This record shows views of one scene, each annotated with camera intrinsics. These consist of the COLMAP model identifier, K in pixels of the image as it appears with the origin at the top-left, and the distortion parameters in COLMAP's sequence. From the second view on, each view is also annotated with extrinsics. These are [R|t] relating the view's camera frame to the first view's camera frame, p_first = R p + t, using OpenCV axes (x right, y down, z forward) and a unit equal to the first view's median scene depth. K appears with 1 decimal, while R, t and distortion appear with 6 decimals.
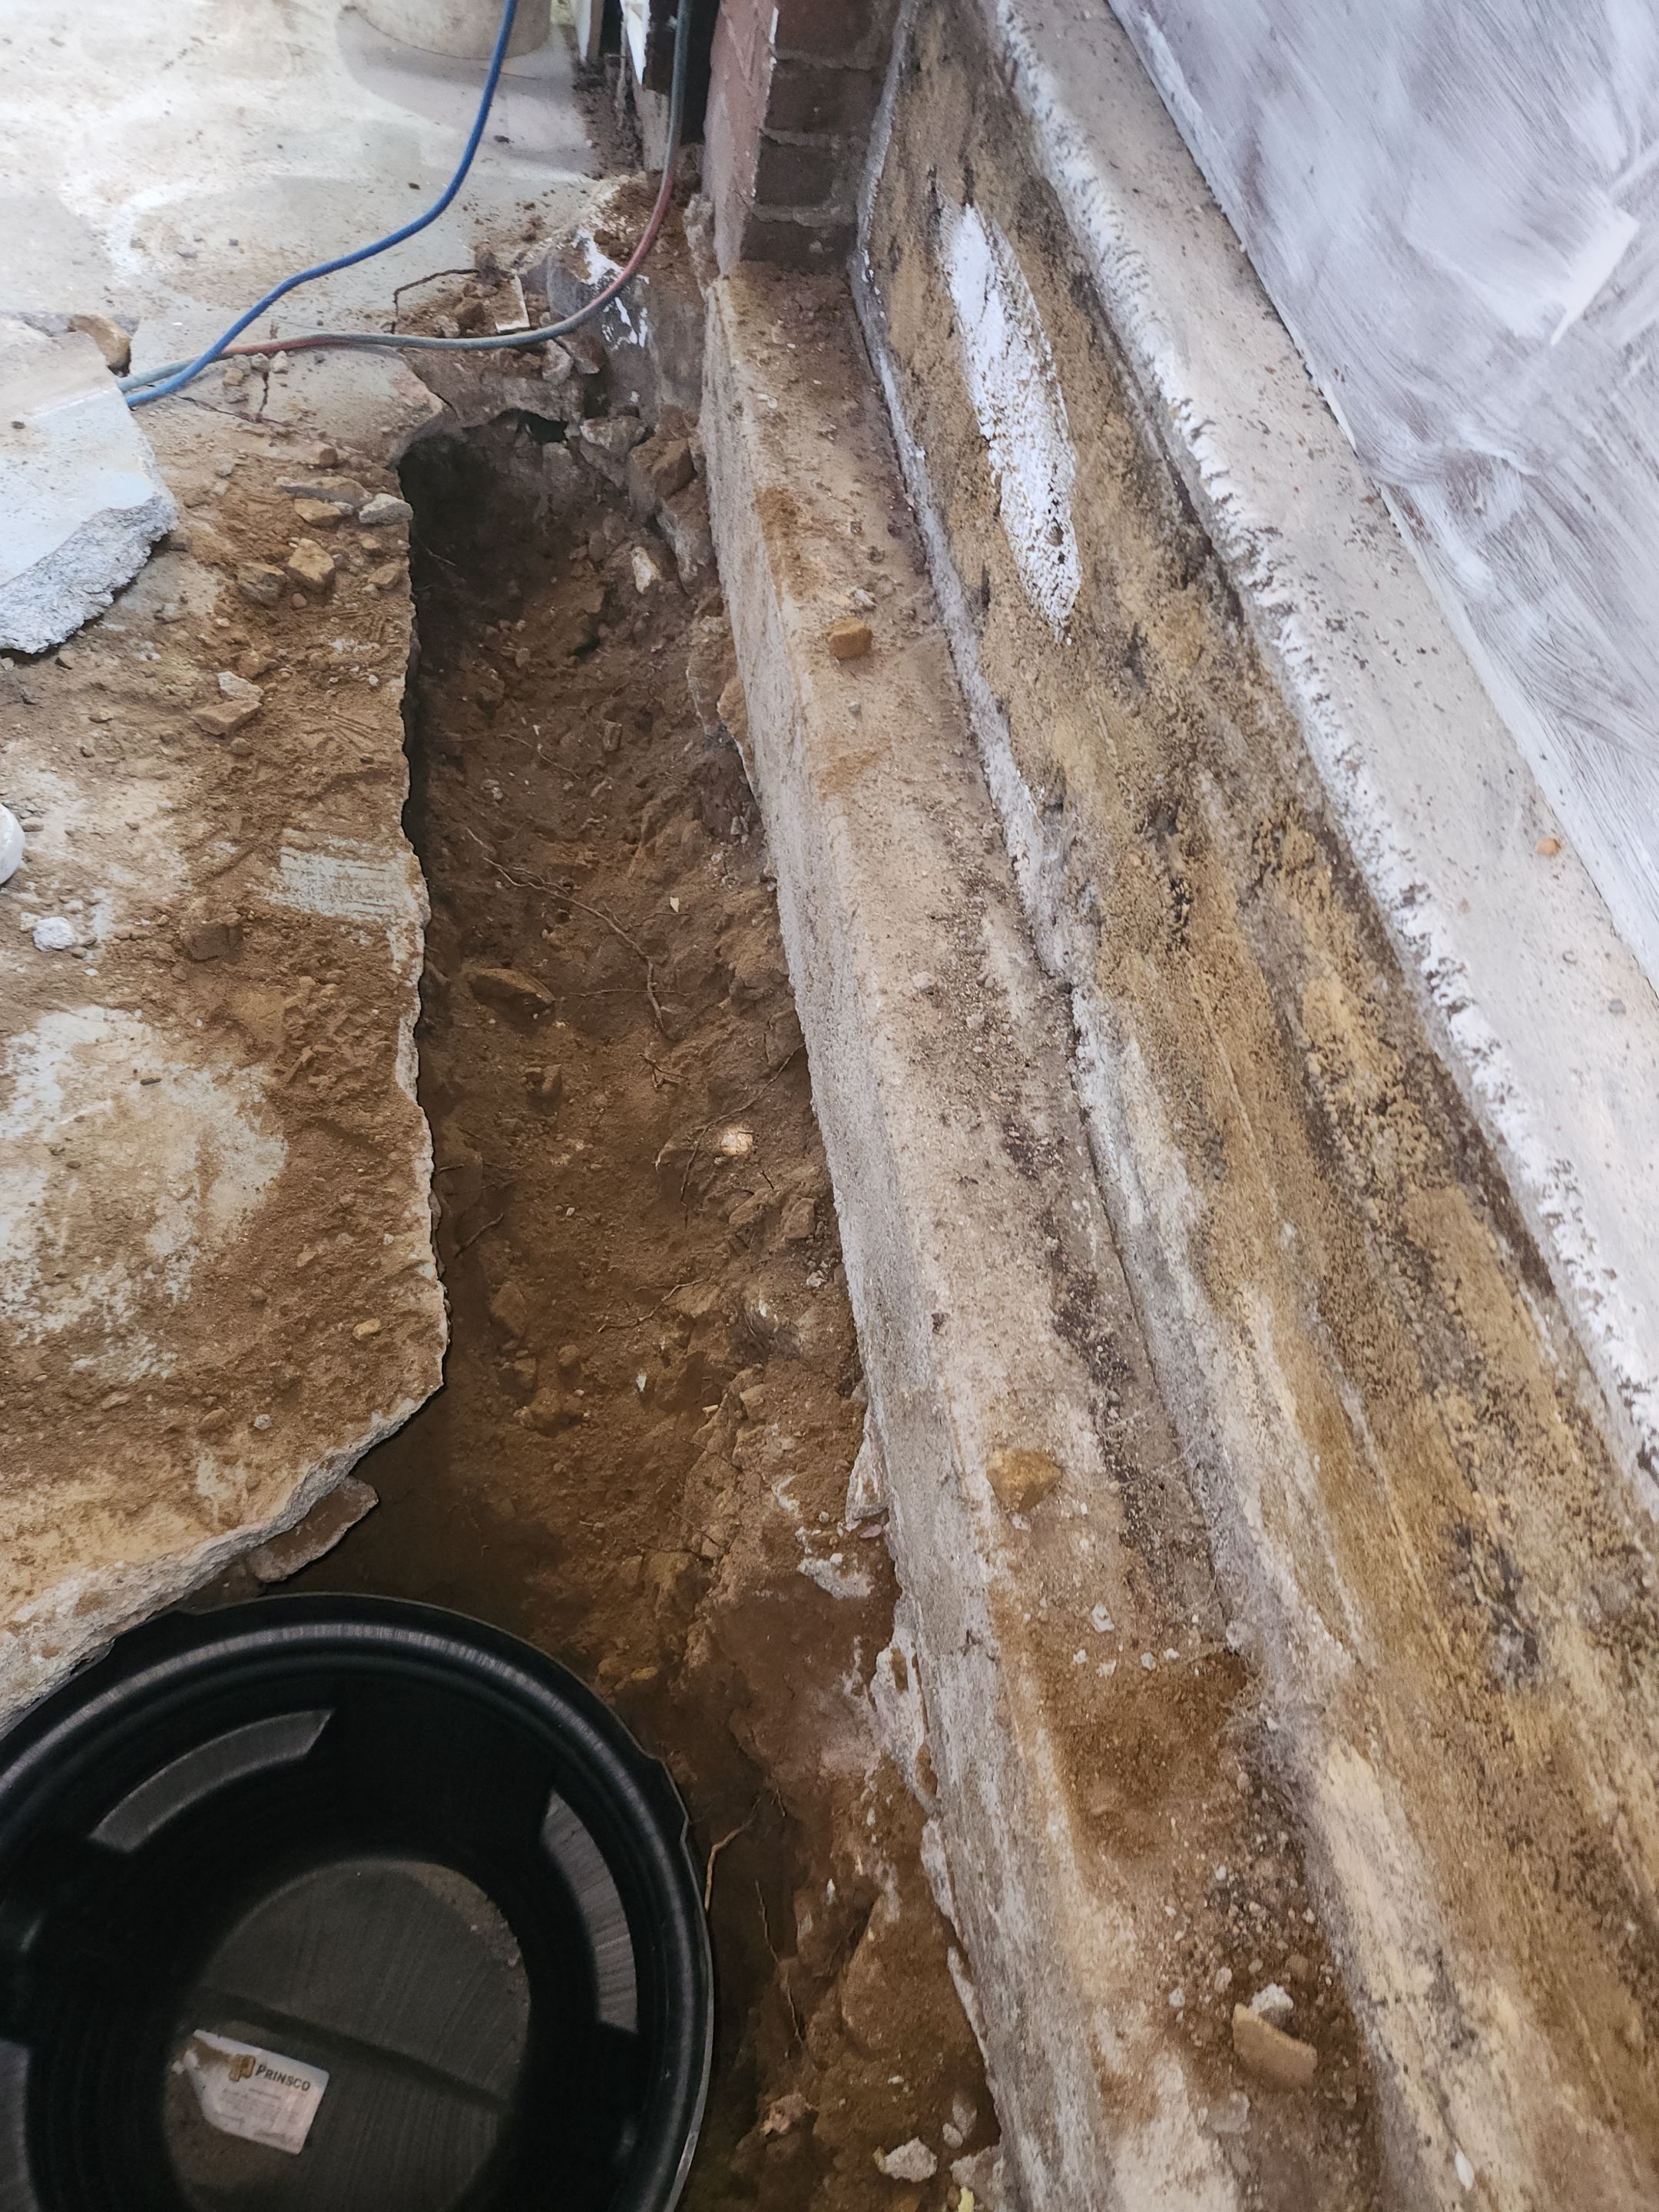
lens RADIAL K [[1514.9, 0, 823.5], [0, 1514.9, 1108.5], [0, 0, 1]] dist [0.056585, -0.026752]
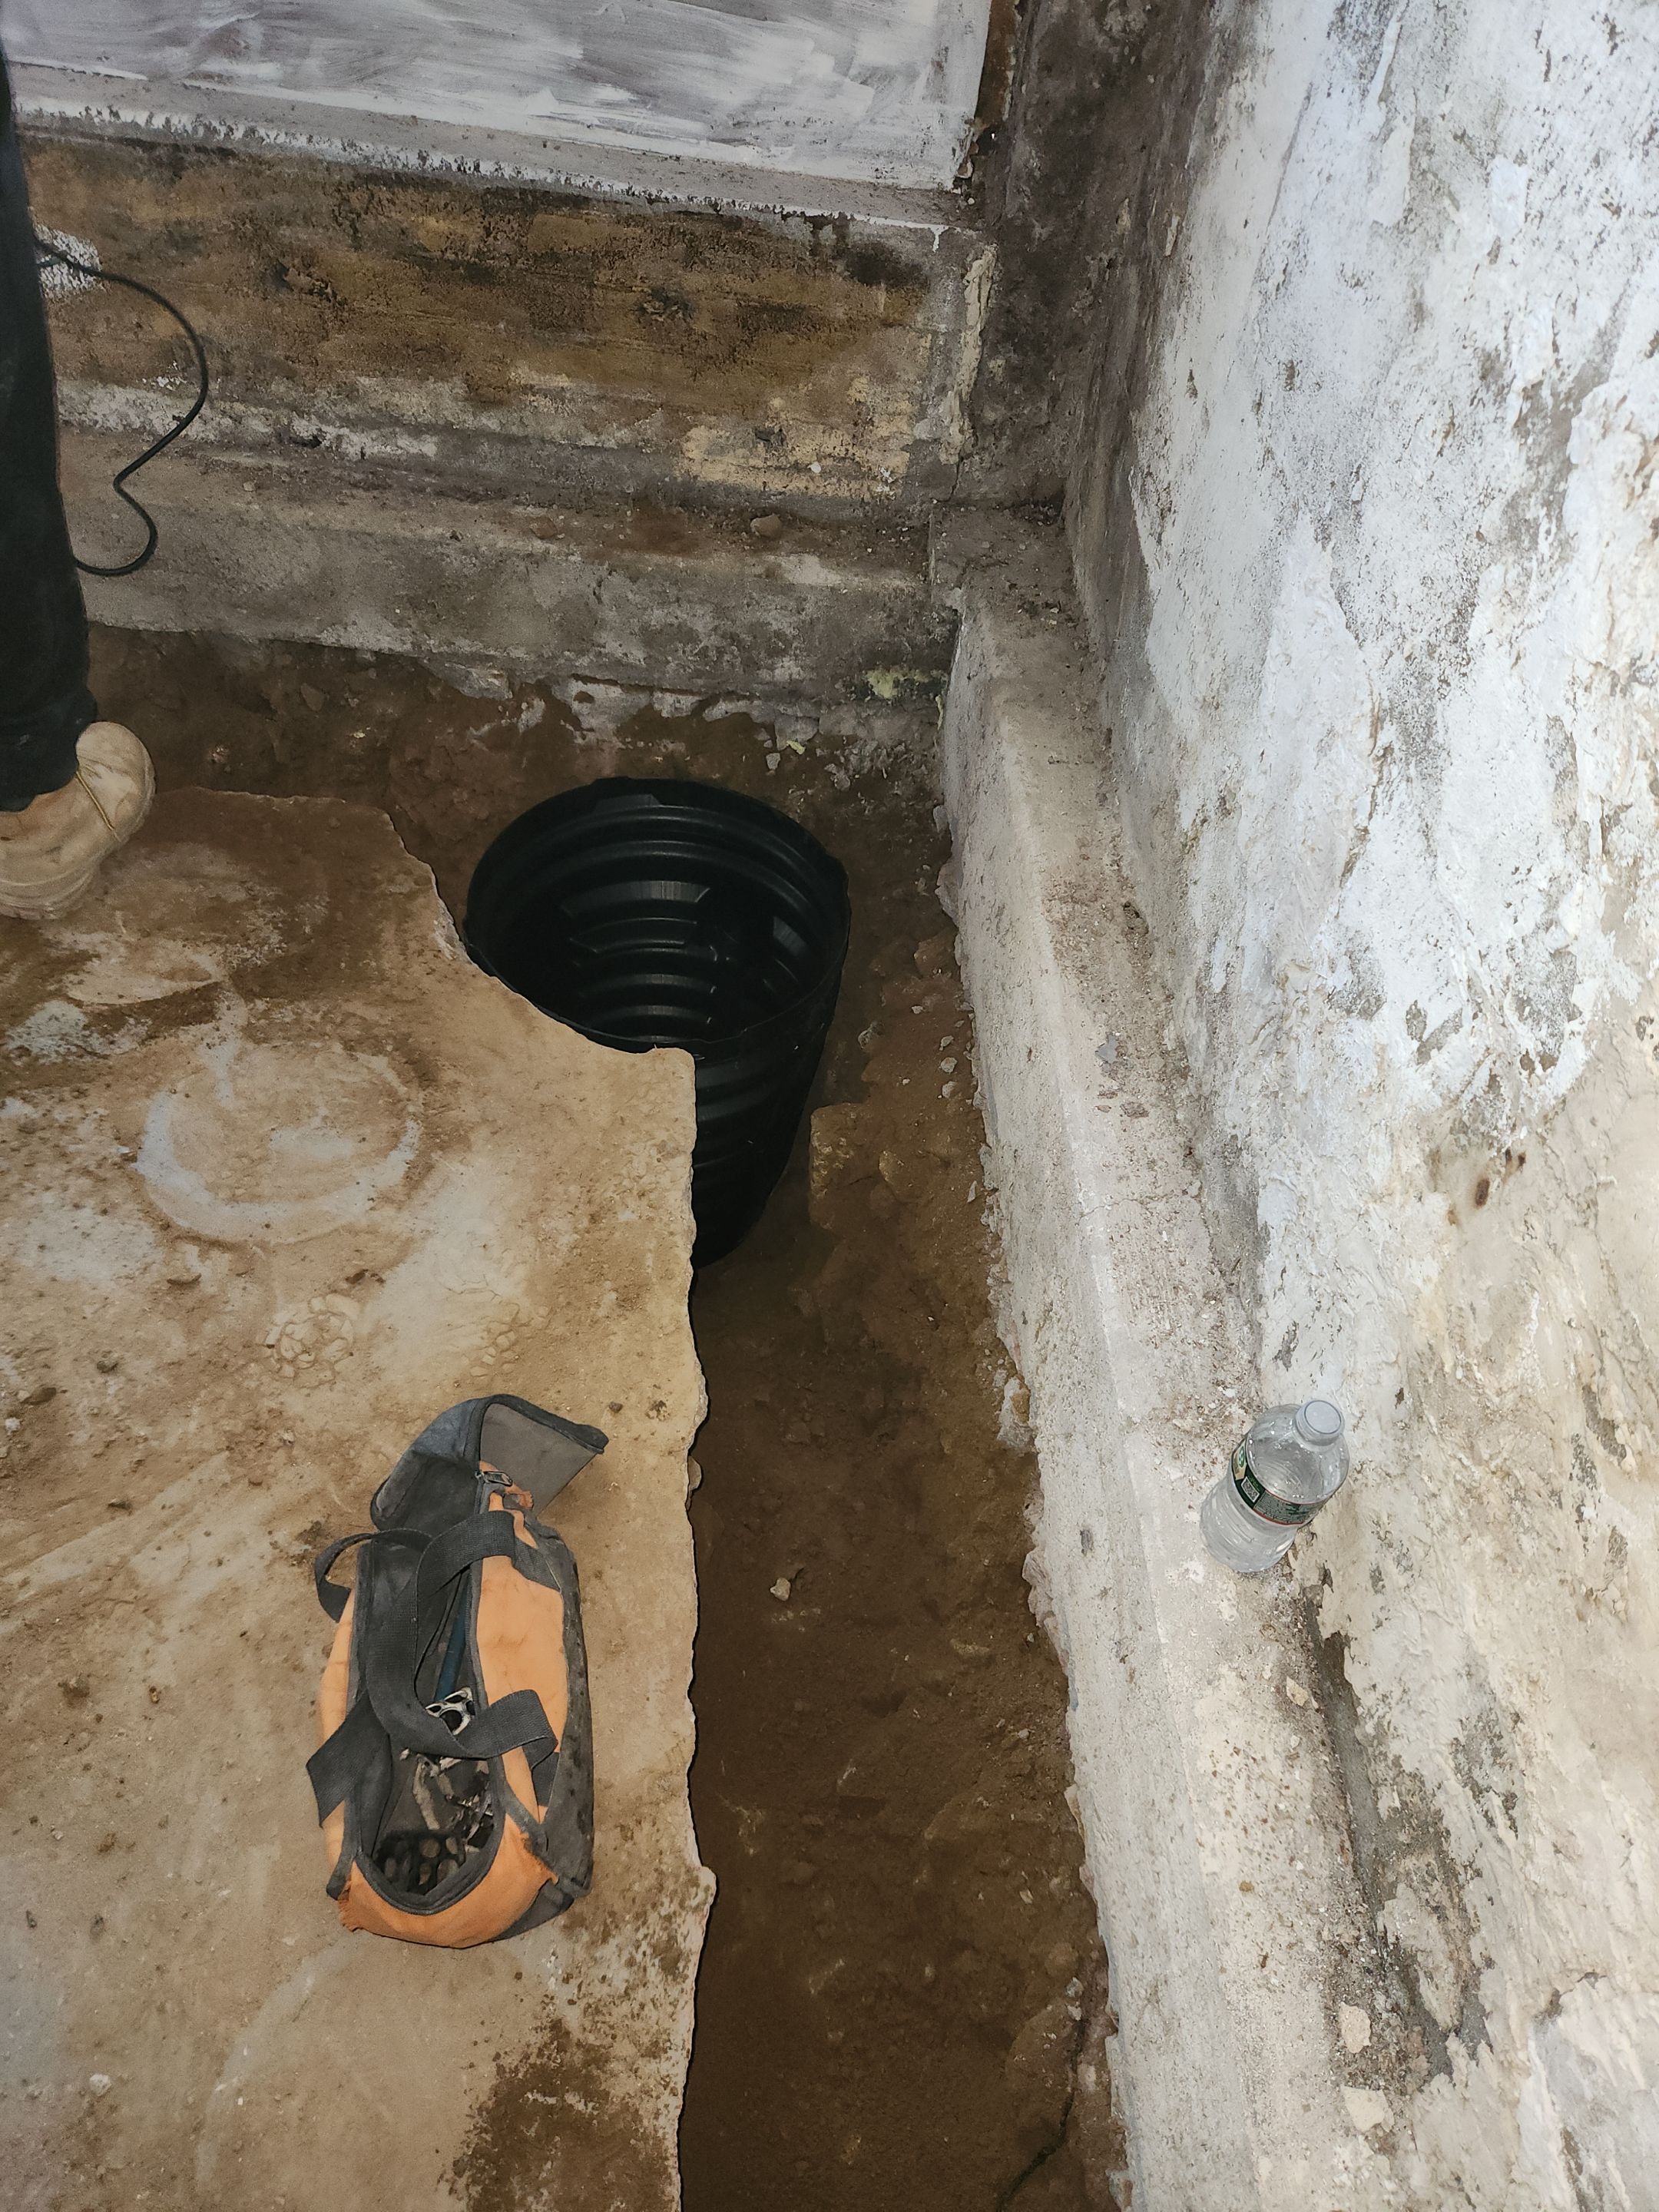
lens RADIAL K [[1514.9, 0, 842.7], [0, 1514.9, 1106.4], [0, 0, 1]] dist [0.056585, -0.026752]
pose [[0.184409, -0.859132, 0.477374, -1.750009], [0.775507, 0.425578, 0.466339, -0.105033], [-0.603807, 0.284210, 0.744743, -0.746975]]
